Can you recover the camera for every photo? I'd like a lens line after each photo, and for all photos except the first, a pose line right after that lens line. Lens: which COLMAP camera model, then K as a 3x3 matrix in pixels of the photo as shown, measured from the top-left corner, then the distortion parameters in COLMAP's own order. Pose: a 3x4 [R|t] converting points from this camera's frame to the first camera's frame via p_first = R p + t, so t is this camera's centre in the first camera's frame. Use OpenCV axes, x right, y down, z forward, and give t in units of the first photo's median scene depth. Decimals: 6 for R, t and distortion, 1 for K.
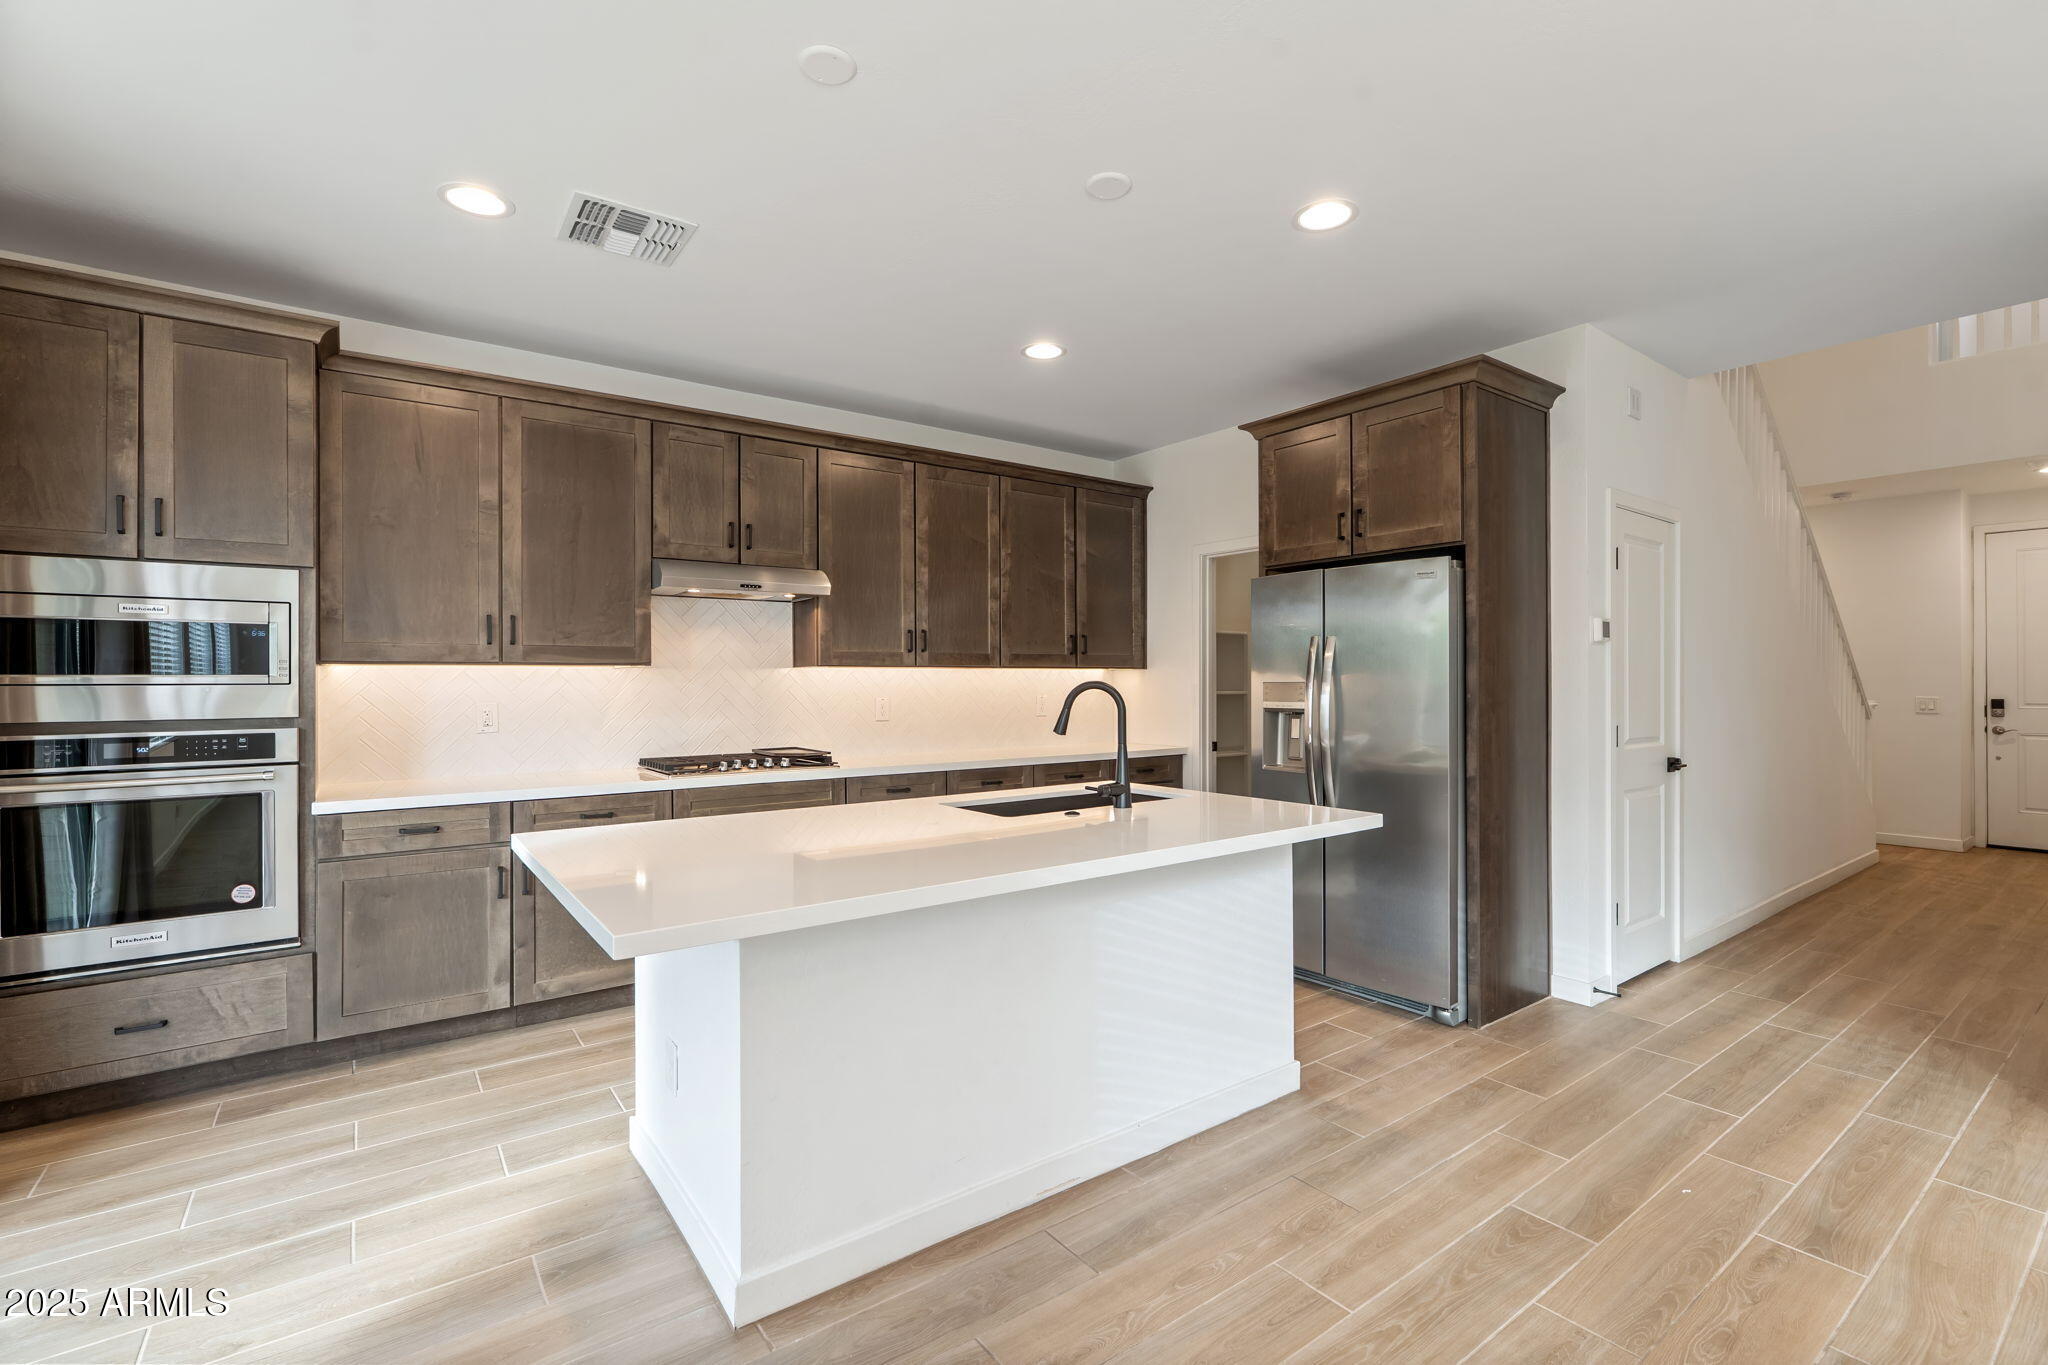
lens RADIAL K [[913.2, 0, 1024.3], [0, 913.2, 683.5], [0, 0, 1]] dist [-0.005598, -0.000245]
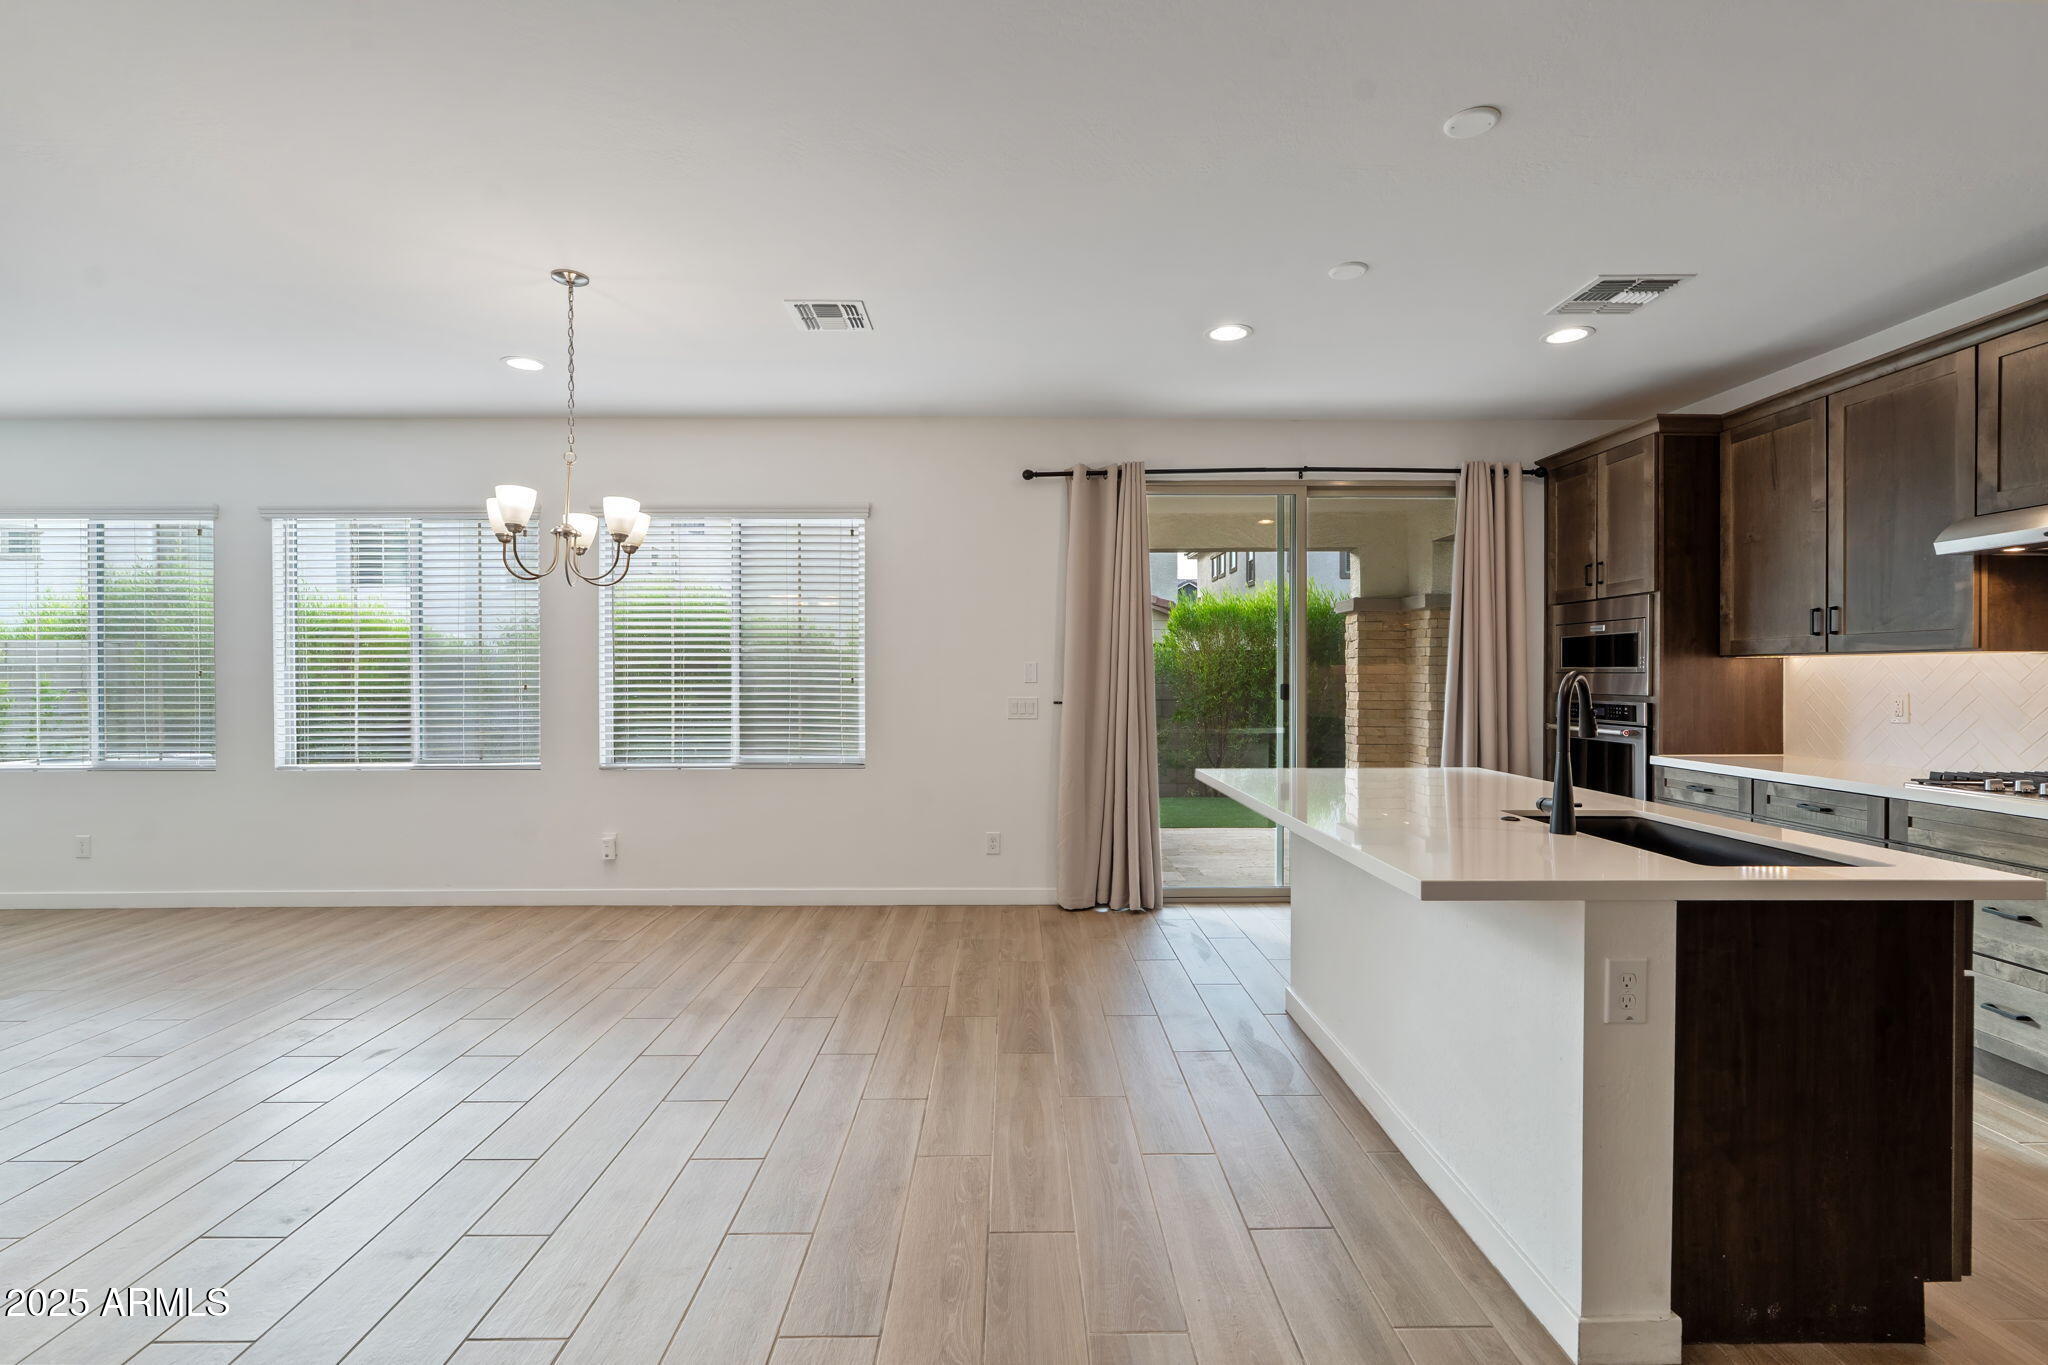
lens RADIAL K [[913.2, 0, 1021.3], [0, 913.2, 681.3], [0, 0, 1]] dist [-0.005598, -0.000245]
pose [[-0.583225, 0.011089, -0.812235, 0.939824], [0.001617, 0.999921, 0.012489, -0.005472], [0.812309, 0.005970, -0.583197, 1.001235]]
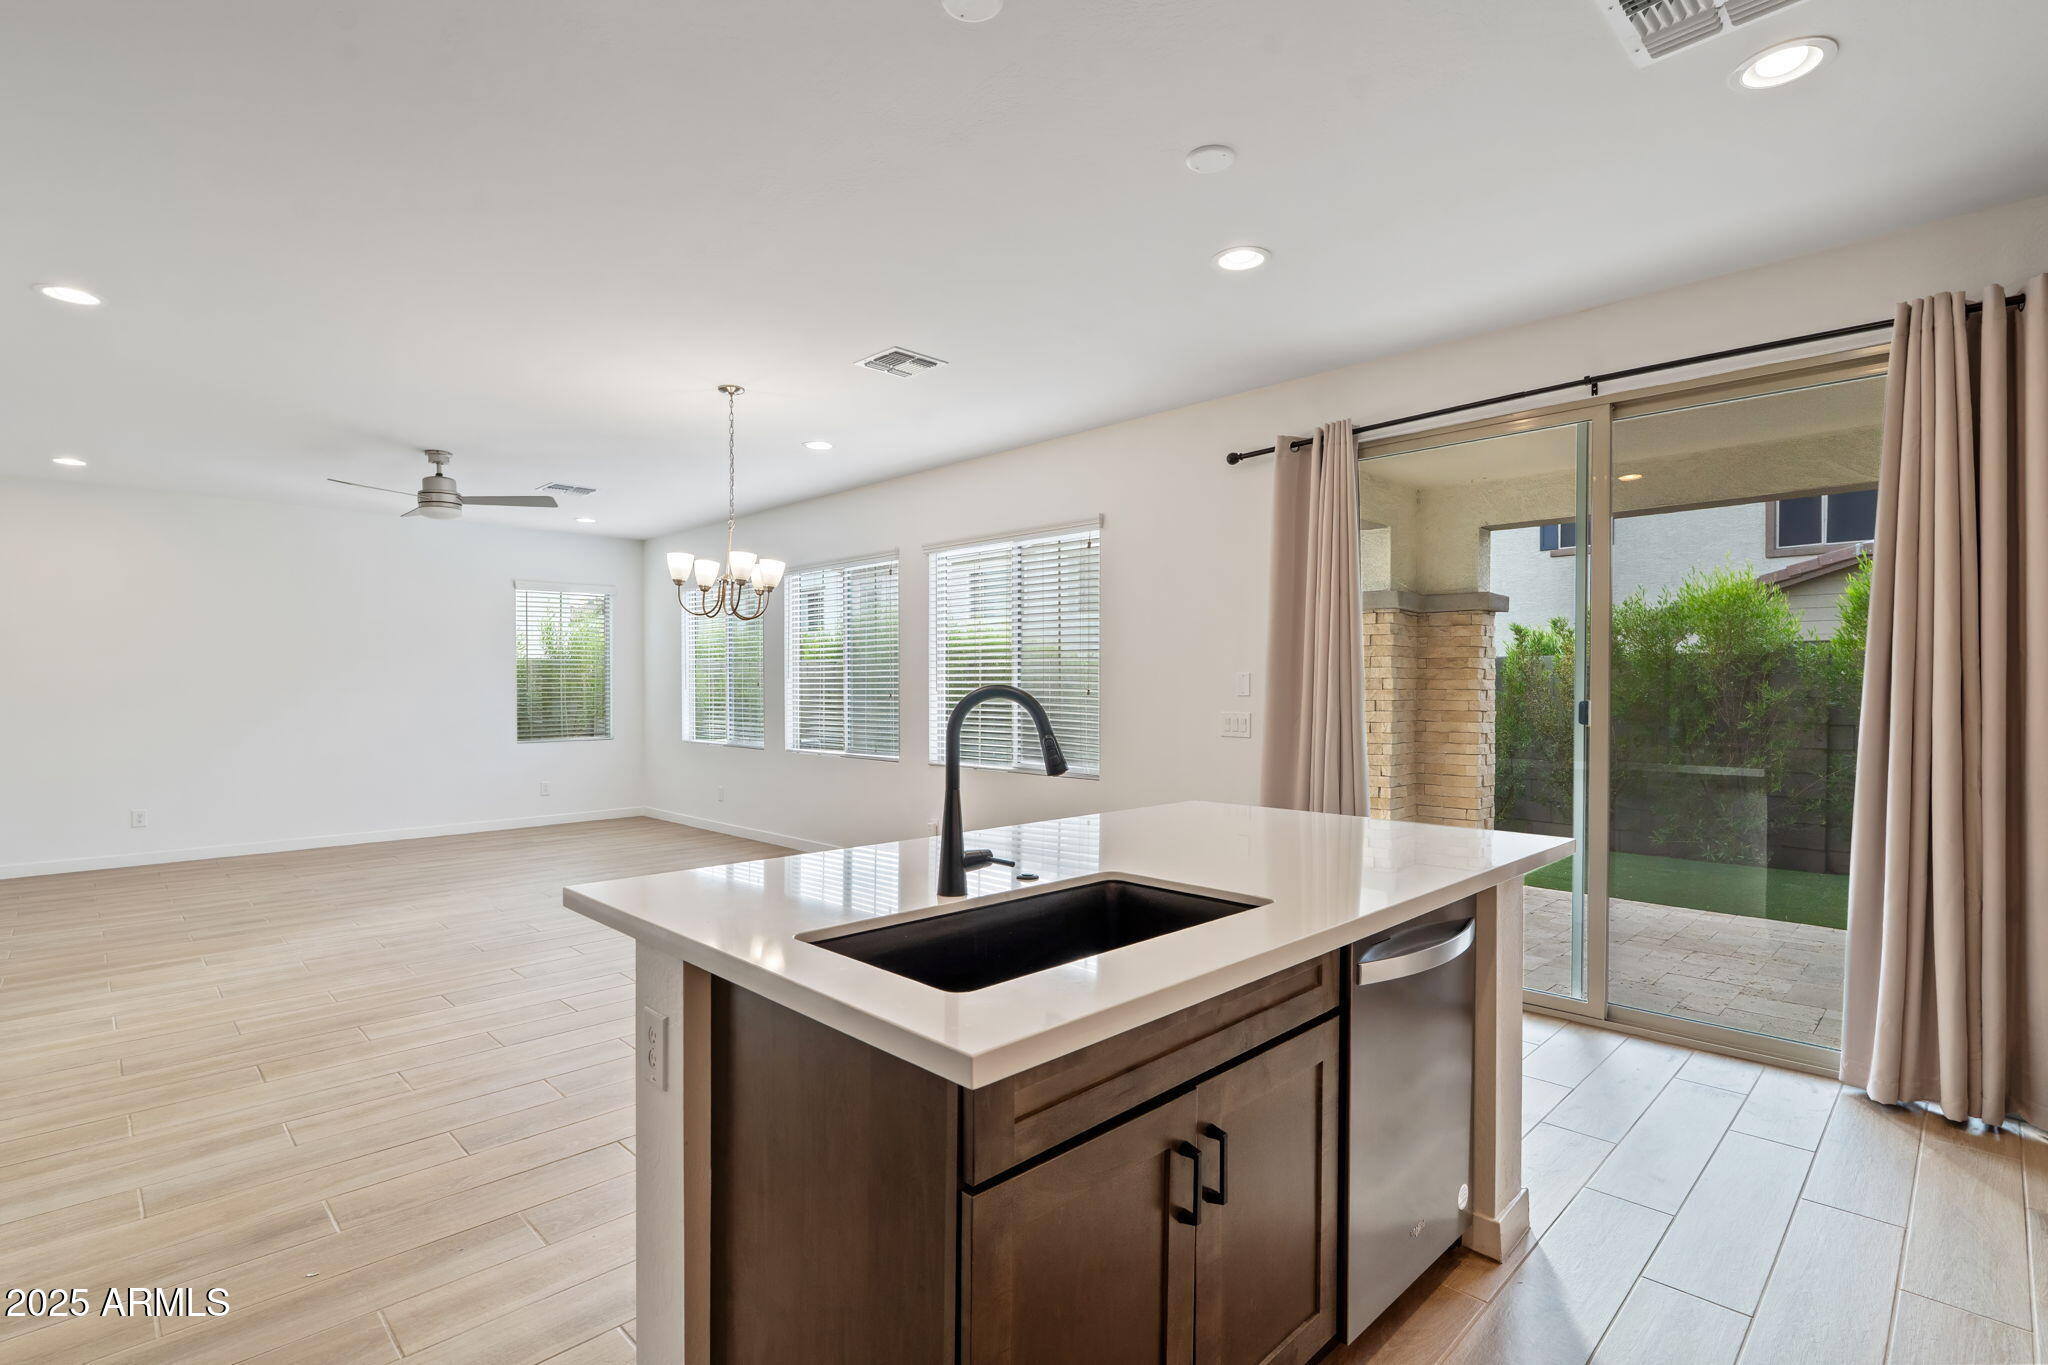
lens RADIAL K [[967.0, 0, 1021.1], [0, 967.0, 700.7], [0, 0, 1]] dist [-0.002975, 0.000100]
pose [[-0.989735, 0.006886, -0.142750, 0.142348], [0.004118, 0.999798, 0.019677, -0.006084], [0.142856, 0.018887, -0.989563, 1.521412]]
